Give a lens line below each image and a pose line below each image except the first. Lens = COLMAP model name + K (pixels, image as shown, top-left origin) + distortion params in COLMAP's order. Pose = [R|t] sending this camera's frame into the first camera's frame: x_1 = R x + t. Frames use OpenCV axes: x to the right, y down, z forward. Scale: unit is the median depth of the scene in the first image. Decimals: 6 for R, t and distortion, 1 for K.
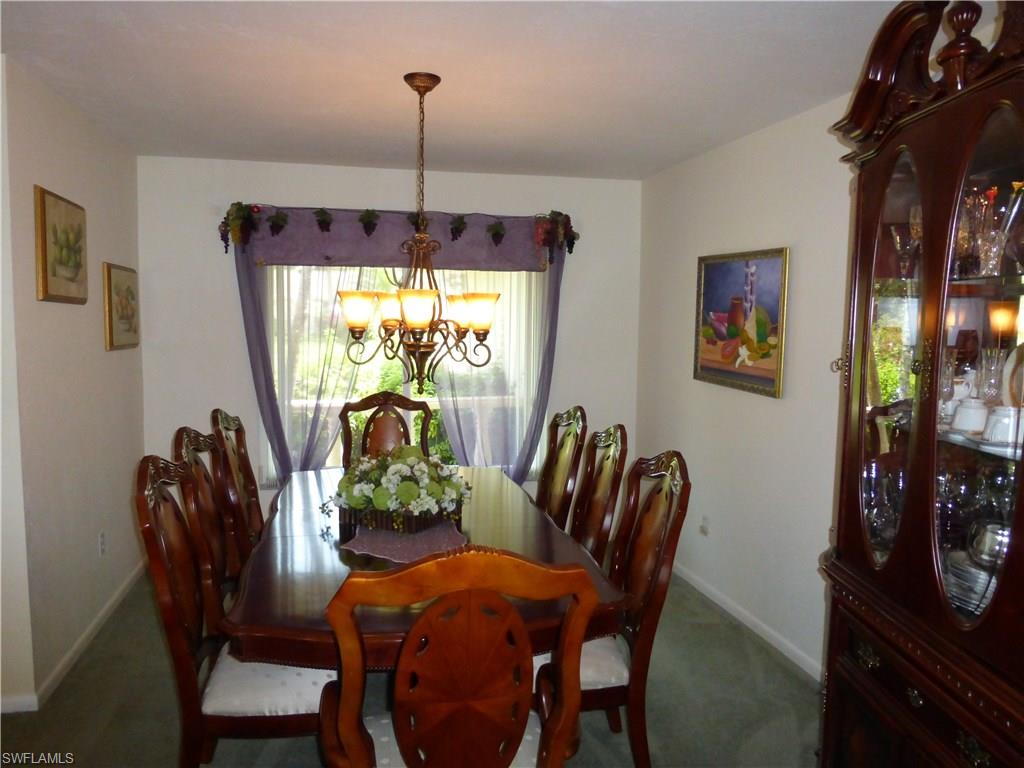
lens RADIAL K [[759.7, 0, 507.0], [0, 759.7, 383.1], [0, 0, 1]] dist [-0.041250, 0.031714]
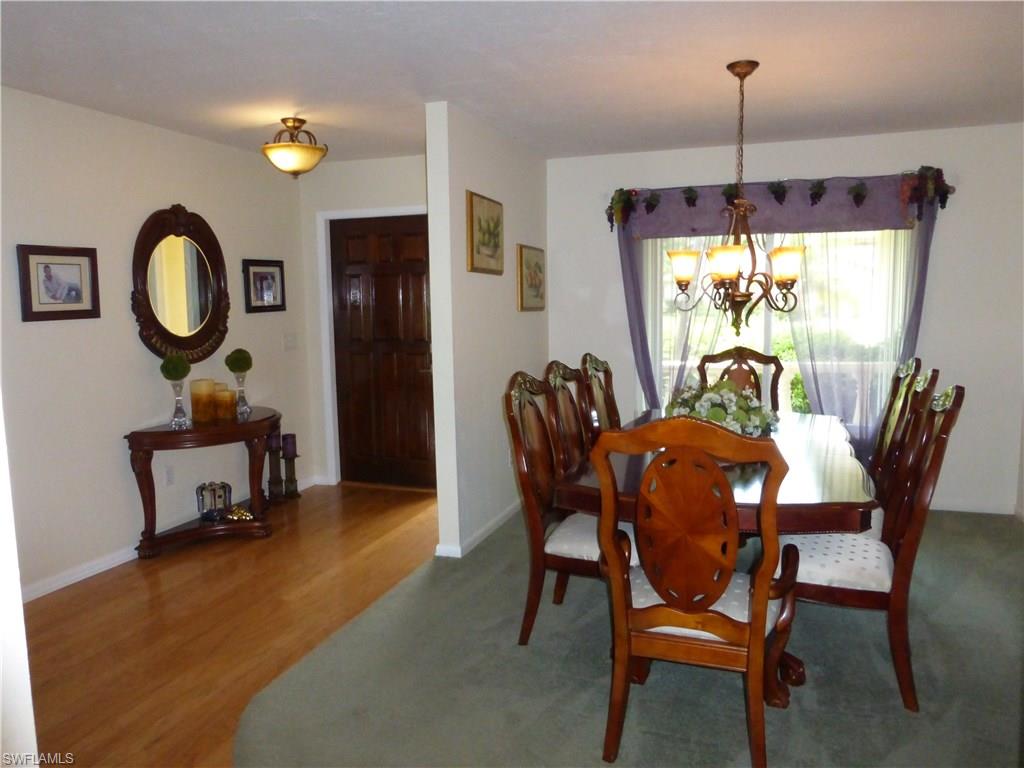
lens RADIAL K [[759.7, 0, 507.0], [0, 759.7, 383.1], [0, 0, 1]] dist [-0.041250, 0.031714]
pose [[0.846760, 0.032308, -0.530993, 0.161762], [-0.021437, 0.999416, 0.026623, 0.048194], [0.531543, -0.011161, 0.846958, -0.138572]]
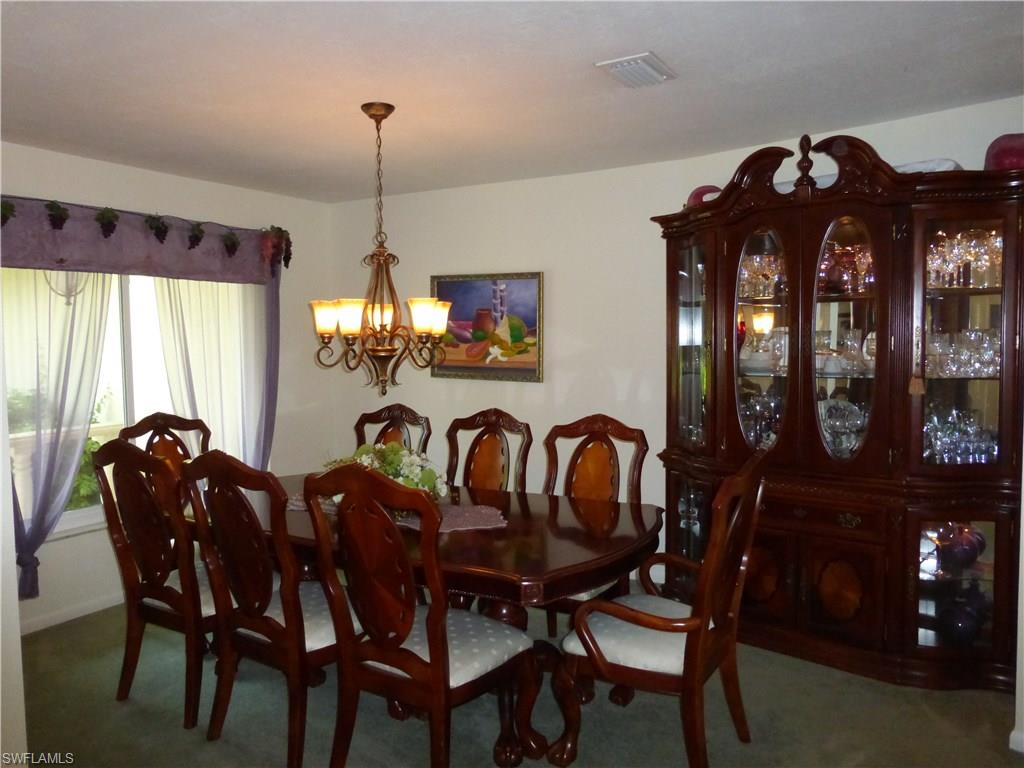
lens RADIAL K [[759.7, 0, 507.0], [0, 759.7, 383.1], [0, 0, 1]] dist [-0.041250, 0.031714]
pose [[0.677081, -0.067074, 0.732846, -0.607230], [0.086680, 0.996174, 0.011091, 0.001031], [-0.730786, 0.056013, 0.680304, 0.106470]]
